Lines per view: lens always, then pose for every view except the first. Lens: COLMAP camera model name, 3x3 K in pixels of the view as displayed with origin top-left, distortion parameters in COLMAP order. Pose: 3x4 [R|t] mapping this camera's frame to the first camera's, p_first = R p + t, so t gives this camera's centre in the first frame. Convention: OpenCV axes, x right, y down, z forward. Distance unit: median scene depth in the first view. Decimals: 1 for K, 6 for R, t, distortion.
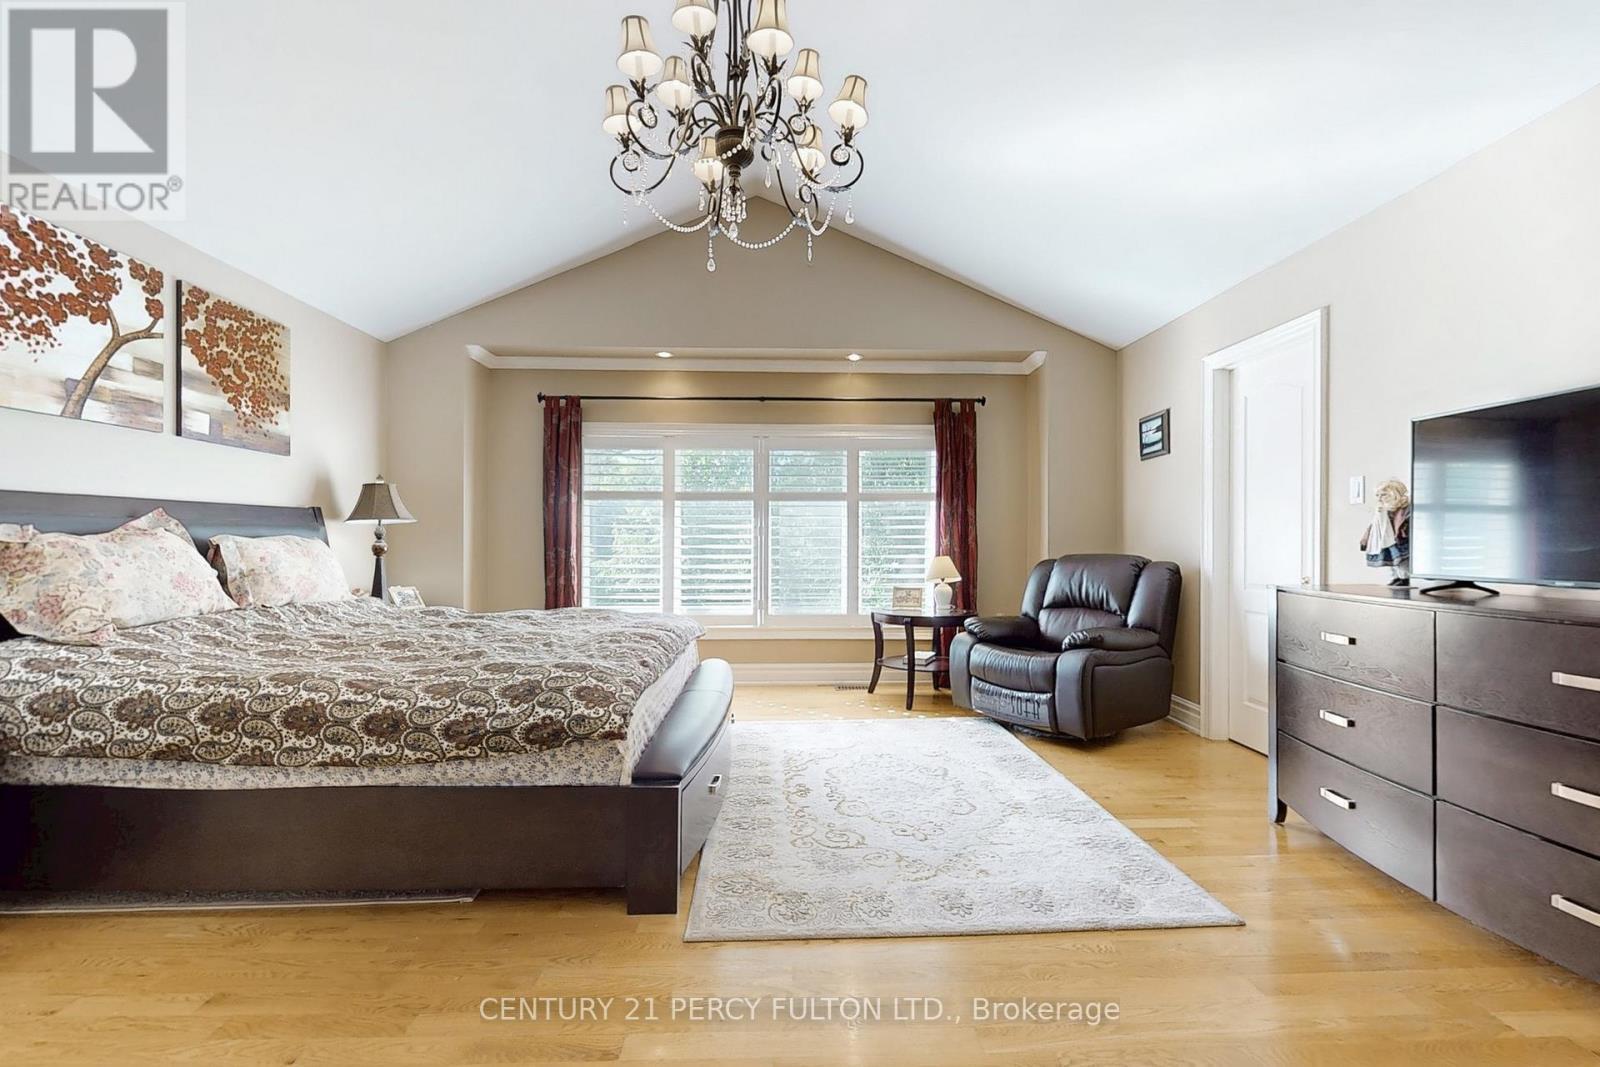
lens RADIAL K [[706.5, 0, 798.1], [0, 706.5, 537.7], [0, 0, 1]] dist [-0.002195, -0.000465]
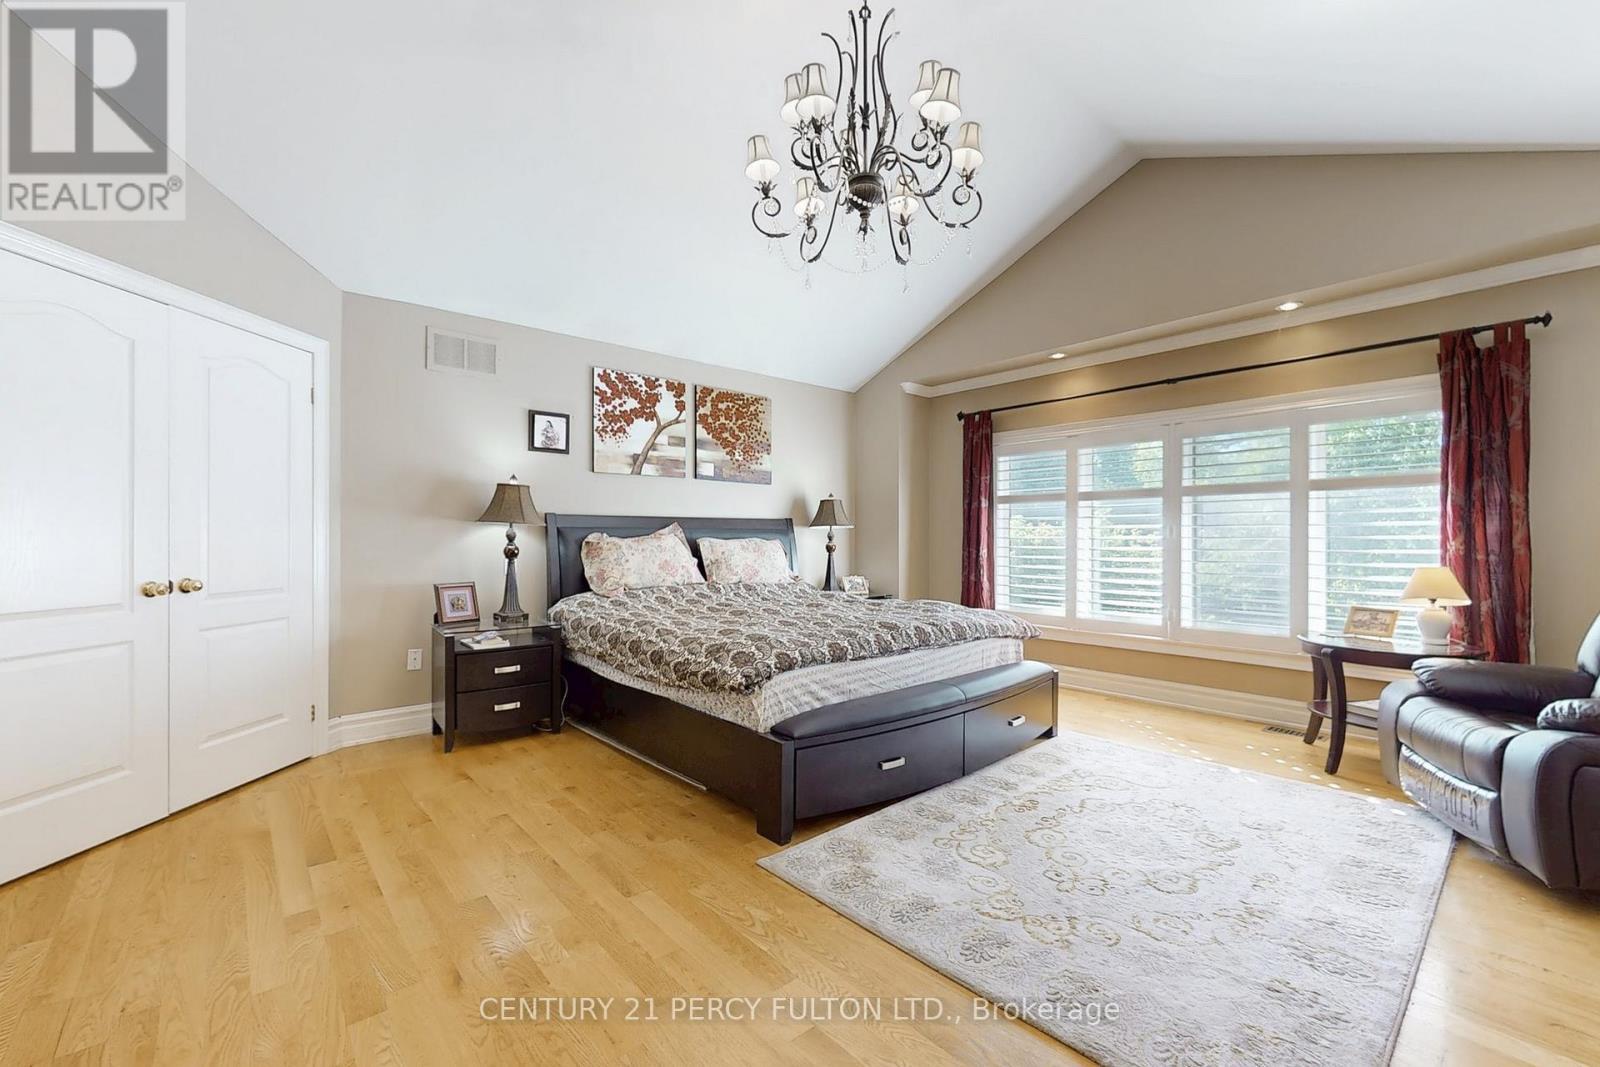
lens RADIAL K [[670.6, 0, 800.0], [0, 670.6, 533.5], [0, 0, 1]] dist [0.001043, 0.000030]
pose [[0.629651, -0.007269, -0.776844, 0.491233], [0.001768, 0.999967, -0.007924, -0.001290], [0.776876, 0.003616, 0.629643, 0.185446]]
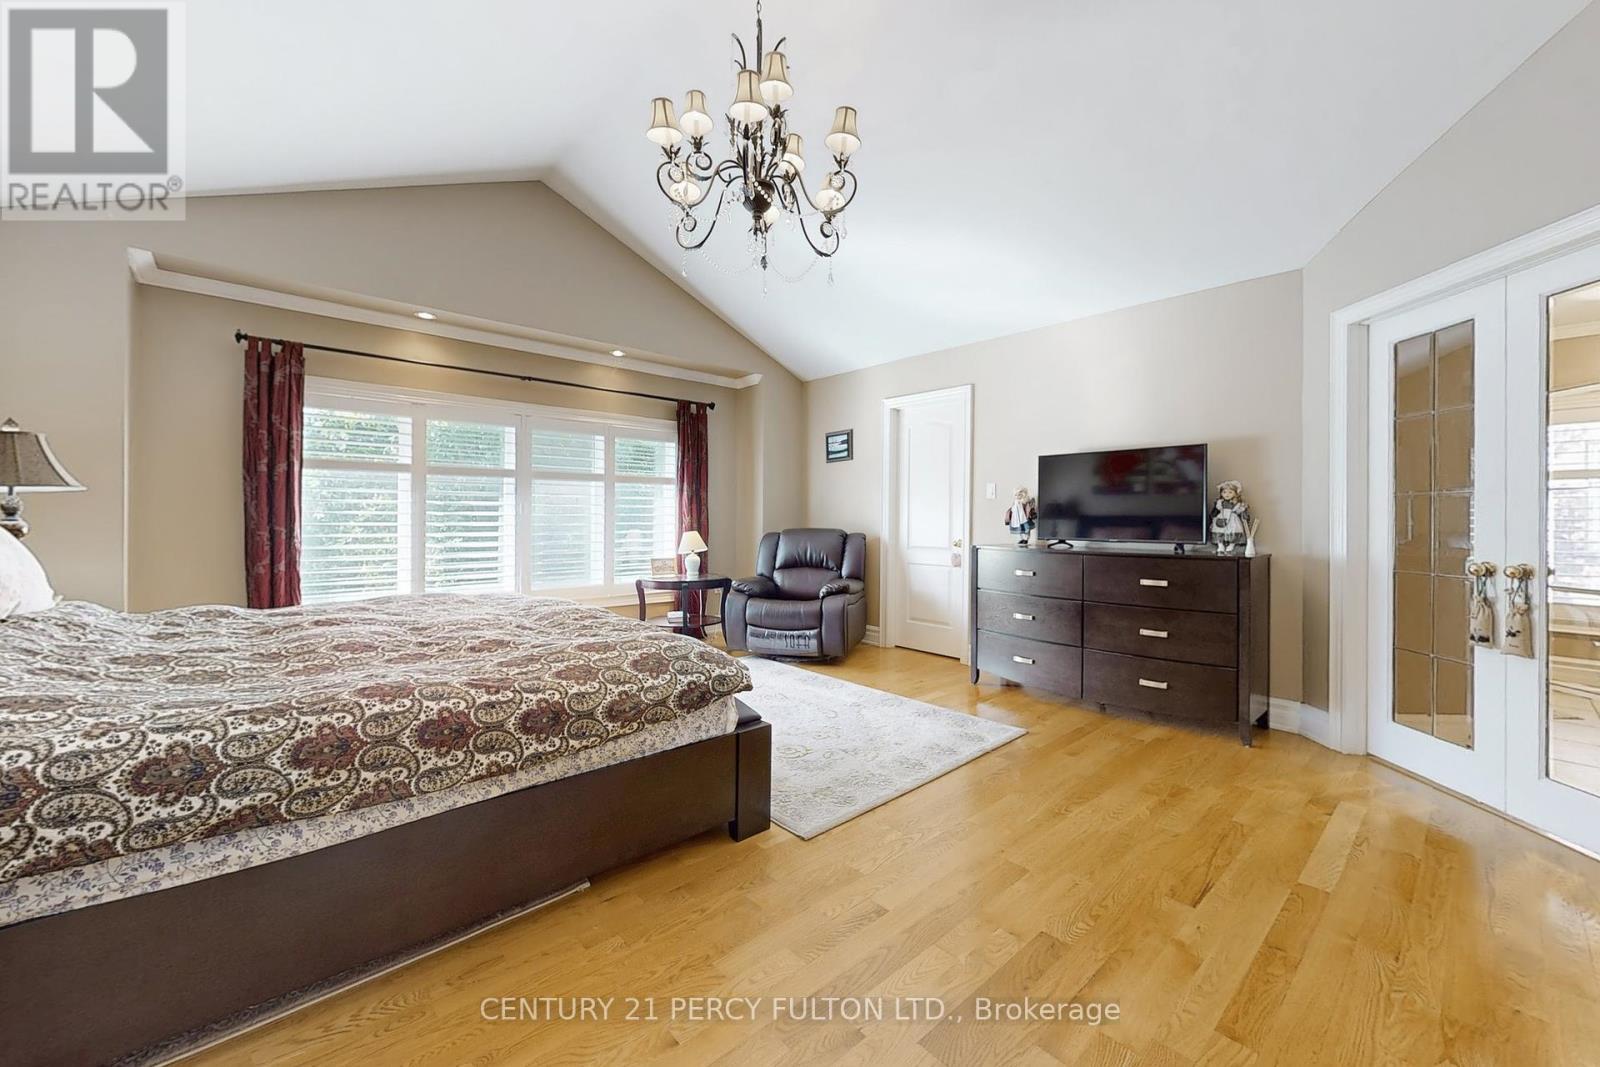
lens RADIAL K [[626.5, 0, 797.7], [0, 626.5, 517.5], [0, 0, 1]] dist [-0.000219, -0.000226]
pose [[0.763852, 0.002126, 0.645388, -0.535638], [-0.006003, 0.999975, 0.003810, -0.003754], [-0.645364, -0.006785, 0.763845, 0.096628]]
